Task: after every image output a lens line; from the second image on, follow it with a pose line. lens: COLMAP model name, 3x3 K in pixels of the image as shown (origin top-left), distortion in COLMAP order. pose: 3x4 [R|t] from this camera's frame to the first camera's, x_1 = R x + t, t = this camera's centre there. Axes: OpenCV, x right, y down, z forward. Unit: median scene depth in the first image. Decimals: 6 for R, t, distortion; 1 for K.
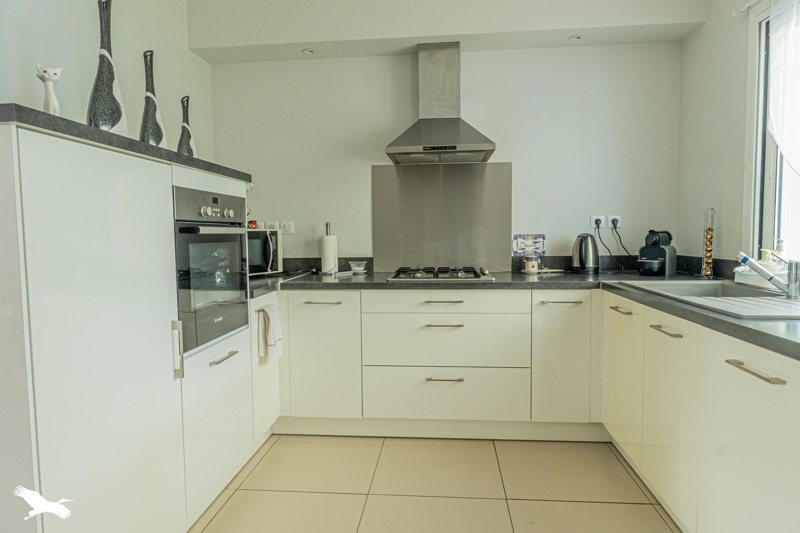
lens RADIAL K [[486.6, 0, 400.0], [0, 486.6, 266.5], [0, 0, 1]] dist [0.001629, -0.000037]
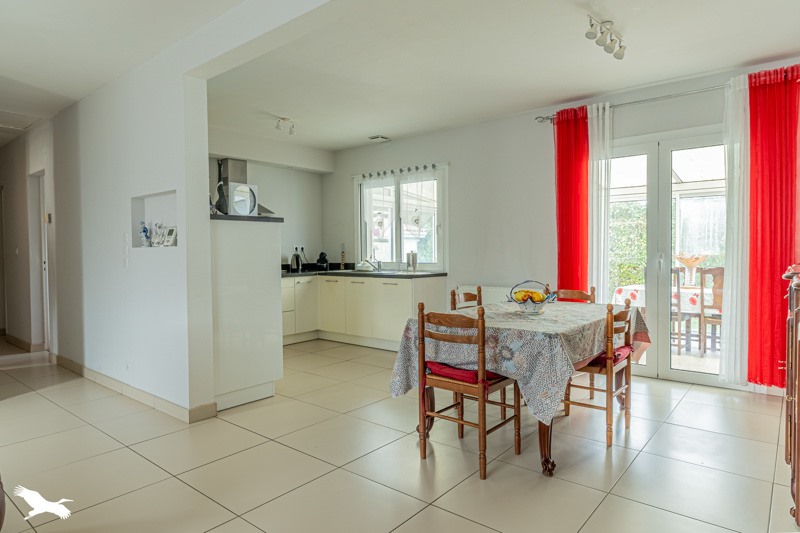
lens RADIAL K [[486.6, 0, 400.0], [0, 486.6, 266.5], [0, 0, 1]] dist [0.001629, -0.000037]
pose [[0.562513, -0.021765, 0.826502, -1.302456], [0.061784, 0.997965, -0.015769, 0.061047], [-0.824477, 0.059935, 0.562713, -0.708148]]
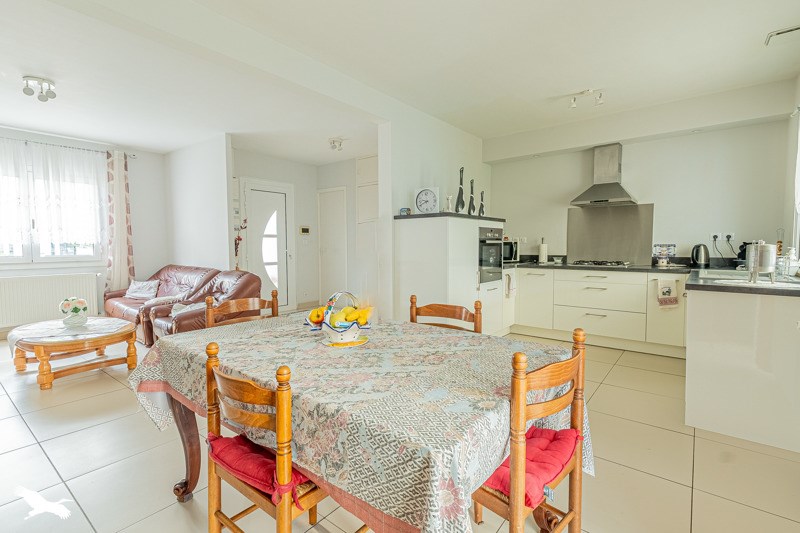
lens RADIAL K [[372.0, 0, 400.0], [0, 372.0, 266.5], [0, 0, 1]] dist [0.022978, 0.000165]
pose [[0.836875, 0.040827, -0.545870, 0.241213], [-0.042438, 0.999052, 0.009660, 0.046535], [0.545747, 0.015081, 0.837814, -0.733458]]
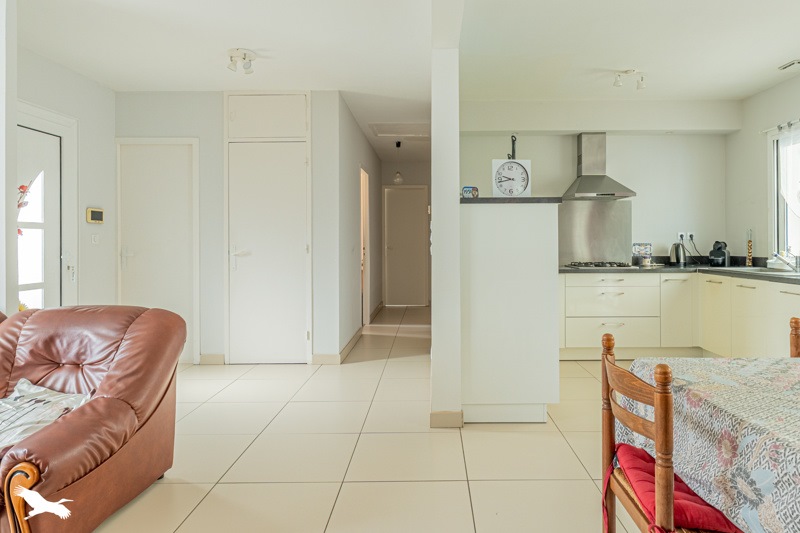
lens RADIAL K [[499.2, 0, 431.4], [0, 499.2, 241.6], [0, 0, 1]] dist [0.000892, -0.000408]
pose [[0.995356, 0.007142, 0.095998, -0.710459], [-0.000432, 0.997565, -0.069742, 0.056216], [-0.096262, 0.069376, 0.992935, -0.729548]]
